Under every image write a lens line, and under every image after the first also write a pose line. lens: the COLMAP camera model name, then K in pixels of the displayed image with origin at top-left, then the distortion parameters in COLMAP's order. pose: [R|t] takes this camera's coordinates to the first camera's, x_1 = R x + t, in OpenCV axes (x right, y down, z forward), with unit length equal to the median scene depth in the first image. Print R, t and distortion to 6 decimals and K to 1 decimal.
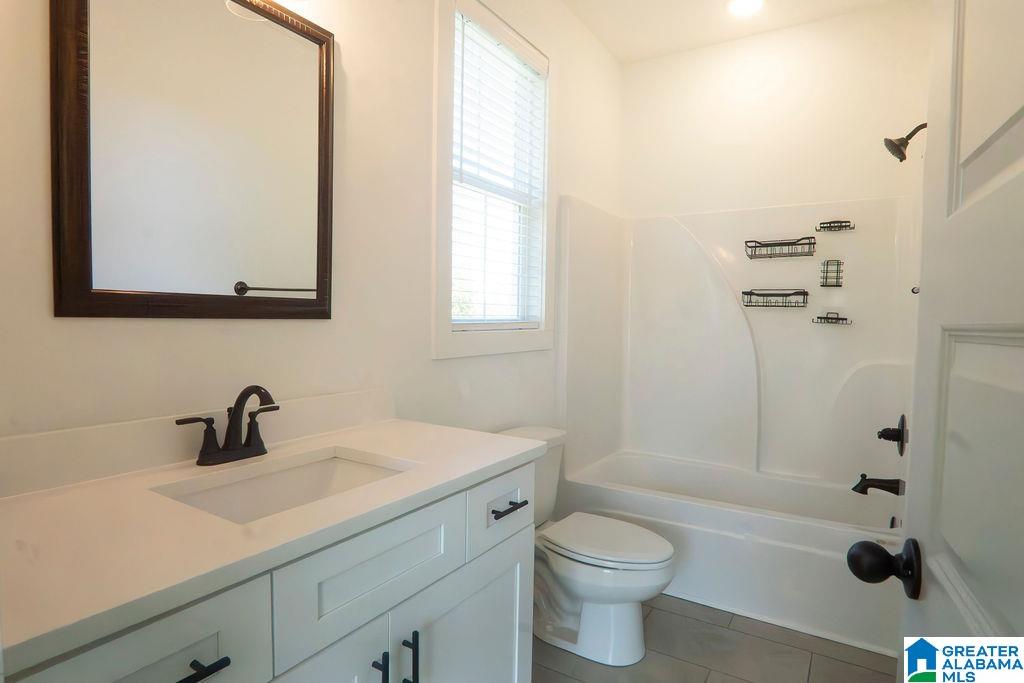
lens RADIAL K [[544.5, 0, 509.4], [0, 544.5, 346.3], [0, 0, 1]] dist [-0.028299, 0.000788]
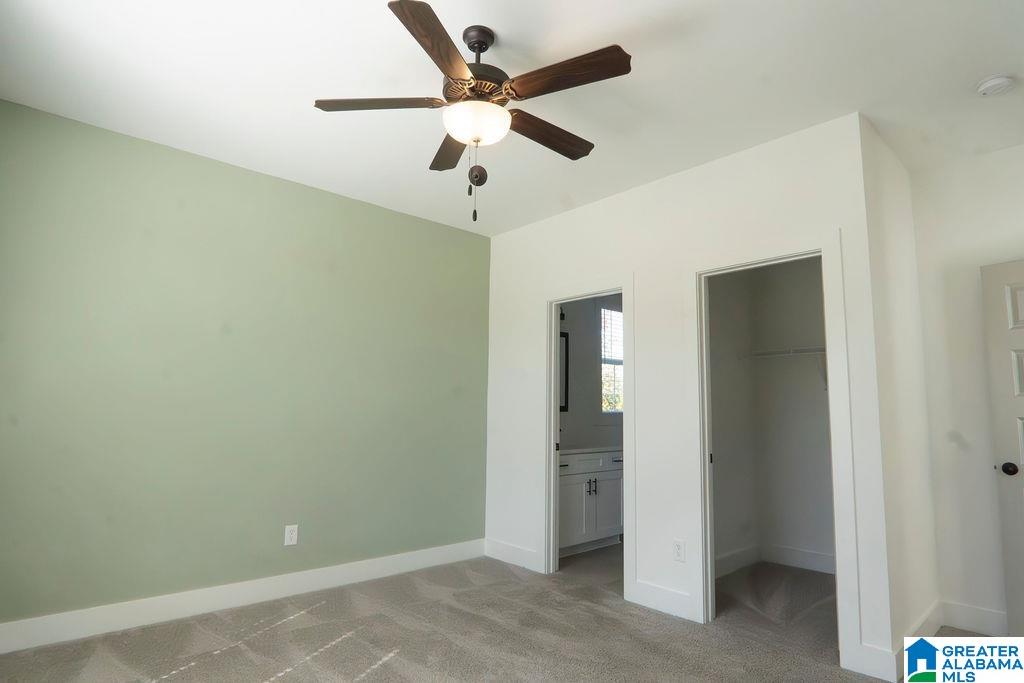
lens RADIAL K [[544.5, 0, 509.4], [0, 544.5, 346.3], [0, 0, 1]] dist [-0.028299, 0.000788]
pose [[0.962659, -0.034892, -0.268458, 0.195829], [-0.010449, 0.986131, -0.165639, 0.084572], [0.270514, 0.162259, 0.948944, -1.831483]]
